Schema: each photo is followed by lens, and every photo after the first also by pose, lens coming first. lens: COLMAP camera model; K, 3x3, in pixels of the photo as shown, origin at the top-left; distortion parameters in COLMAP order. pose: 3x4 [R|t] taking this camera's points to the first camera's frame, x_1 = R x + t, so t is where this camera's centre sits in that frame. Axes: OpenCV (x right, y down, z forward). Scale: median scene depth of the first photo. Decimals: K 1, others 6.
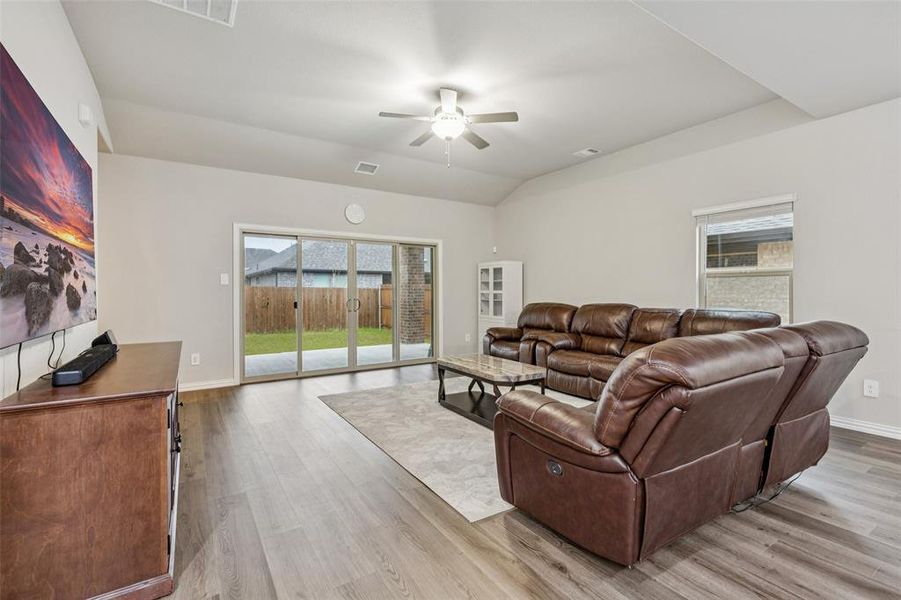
lens RADIAL K [[409.5, 0, 455.1], [0, 409.5, 296.4], [0, 0, 1]] dist [-0.001617, -0.000218]
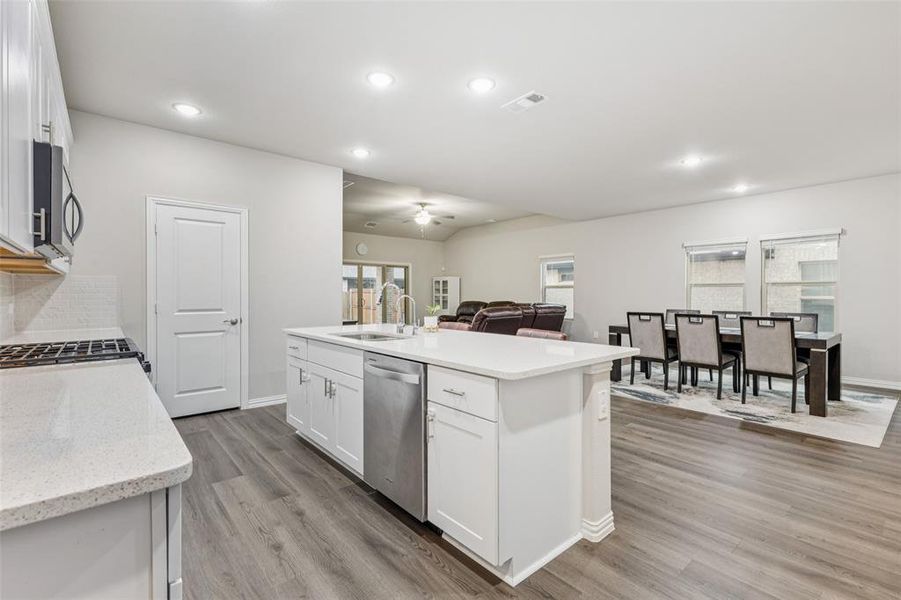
lens RADIAL K [[409.5, 0, 455.1], [0, 409.5, 296.4], [0, 0, 1]] dist [-0.001617, -0.000218]
pose [[0.991309, 0.003807, 0.131497, -0.096816], [-0.003005, 0.999976, -0.006295, 0.006883], [-0.131517, 0.005845, 0.991297, -0.861921]]
